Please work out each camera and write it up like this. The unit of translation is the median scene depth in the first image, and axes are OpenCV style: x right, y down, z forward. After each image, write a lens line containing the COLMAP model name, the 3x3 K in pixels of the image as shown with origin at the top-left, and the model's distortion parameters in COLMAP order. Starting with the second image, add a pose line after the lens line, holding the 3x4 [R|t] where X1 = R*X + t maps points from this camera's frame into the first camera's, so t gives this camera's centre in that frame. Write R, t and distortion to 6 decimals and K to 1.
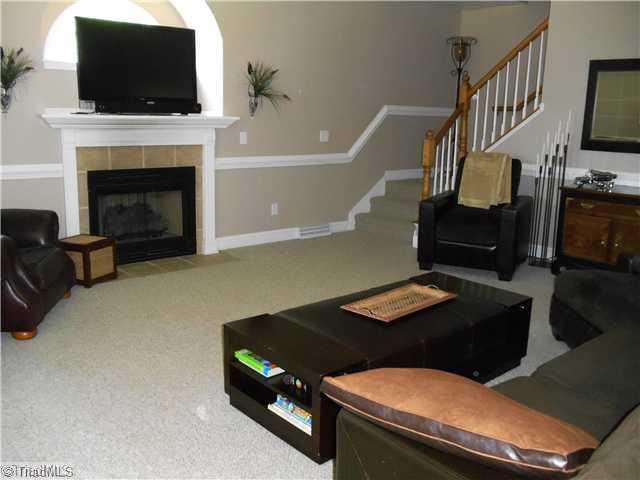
lens RADIAL K [[600.7, 0, 320.0], [0, 600.7, 240.0], [0, 0, 1]] dist [-0.012551, -0.016439]
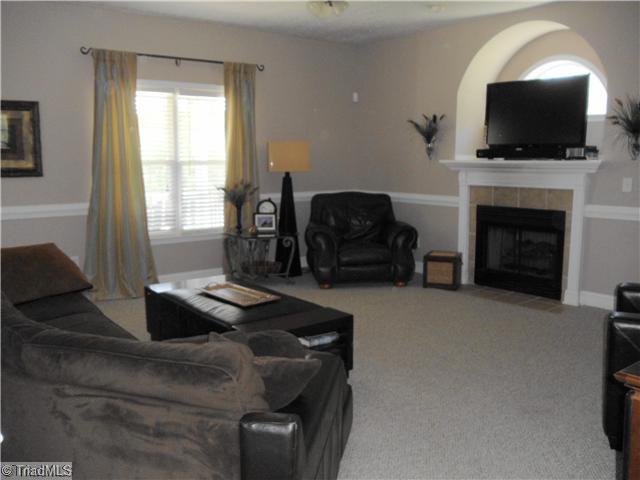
lens RADIAL K [[600.7, 0, 320.0], [0, 600.7, 240.0], [0, 0, 1]] dist [-0.012551, -0.016439]
pose [[-0.025495, 0.107991, -0.993825, 0.801826], [-0.210431, 0.971293, 0.110941, -0.104384], [0.977276, 0.211960, -0.002039, 0.639196]]
